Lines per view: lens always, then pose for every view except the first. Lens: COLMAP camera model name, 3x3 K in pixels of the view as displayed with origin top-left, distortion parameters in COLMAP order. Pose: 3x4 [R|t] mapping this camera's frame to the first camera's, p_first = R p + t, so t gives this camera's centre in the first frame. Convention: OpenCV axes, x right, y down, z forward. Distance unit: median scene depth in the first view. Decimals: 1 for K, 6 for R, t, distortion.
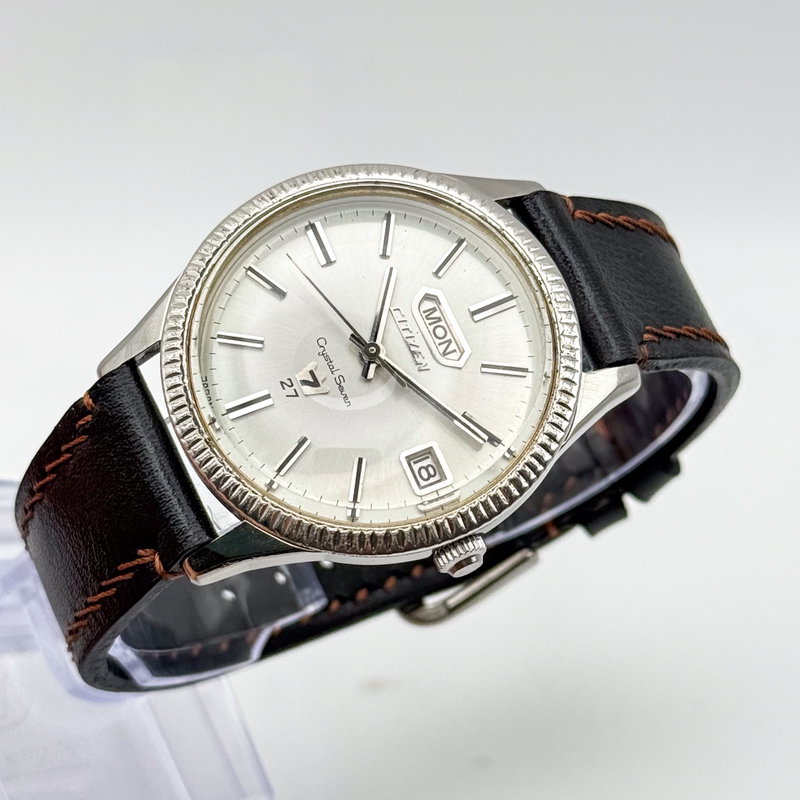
lens RADIAL K [[2405.3, 0, 400.0], [0, 2405.3, 400.0], [0, 0, 1]] dist [0.268838, -0.276399]
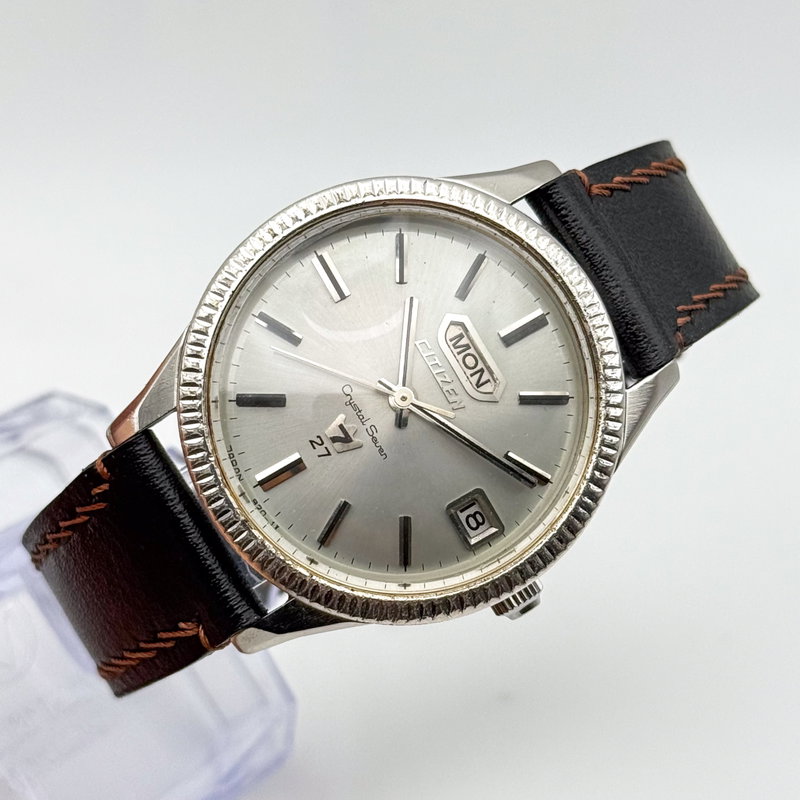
lens RADIAL K [[2405.3, 0, 400.0], [0, 2405.3, 400.0], [0, 0, 1]] dist [0.268838, -0.276399]
pose [[0.991459, -0.114333, 0.062751, -0.070981], [0.092577, 0.955857, 0.278869, -0.277651], [-0.091865, -0.270677, 0.958277, 0.100947]]
